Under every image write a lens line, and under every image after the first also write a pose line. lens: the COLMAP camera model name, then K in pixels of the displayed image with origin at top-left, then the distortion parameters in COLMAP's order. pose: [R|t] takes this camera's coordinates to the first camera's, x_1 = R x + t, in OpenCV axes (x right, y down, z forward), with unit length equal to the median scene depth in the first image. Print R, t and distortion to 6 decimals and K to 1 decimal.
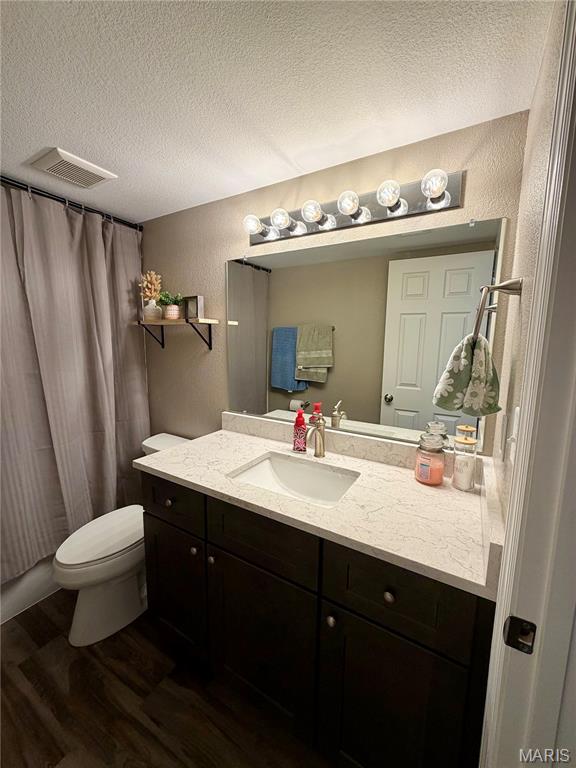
lens RADIAL K [[305.2, 0, 287.2], [0, 305.2, 380.8], [0, 0, 1]] dist [0.000364, -0.000244]
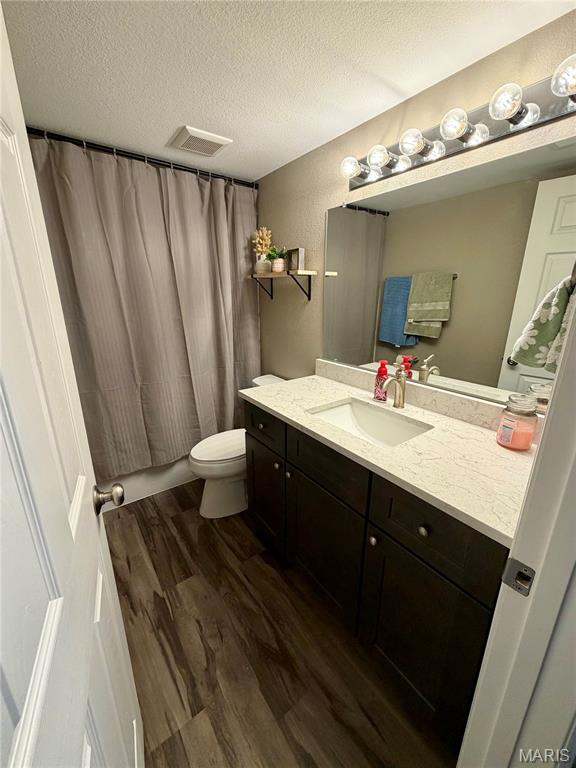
lens RADIAL K [[305.2, 0, 286.5], [0, 305.2, 380.6], [0, 0, 1]] dist [0.000364, -0.000244]
pose [[0.921537, 0.096386, -0.376138, 0.126163], [-0.040211, 0.987182, 0.154450, 0.017418], [0.386203, -0.127206, 0.913600, -0.055141]]
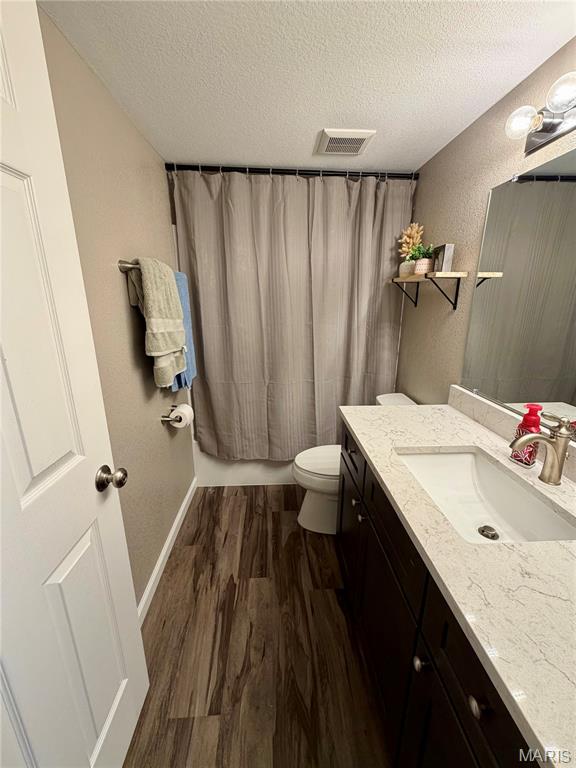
lens RADIAL K [[305.2, 0, 286.4], [0, 305.2, 381.0], [0, 0, 1]] dist [0.000364, -0.000244]
pose [[0.555189, 0.212291, -0.804175, 0.251490], [-0.107634, 0.977085, 0.183629, -0.016827], [0.824730, -0.015392, 0.565316, 0.169550]]
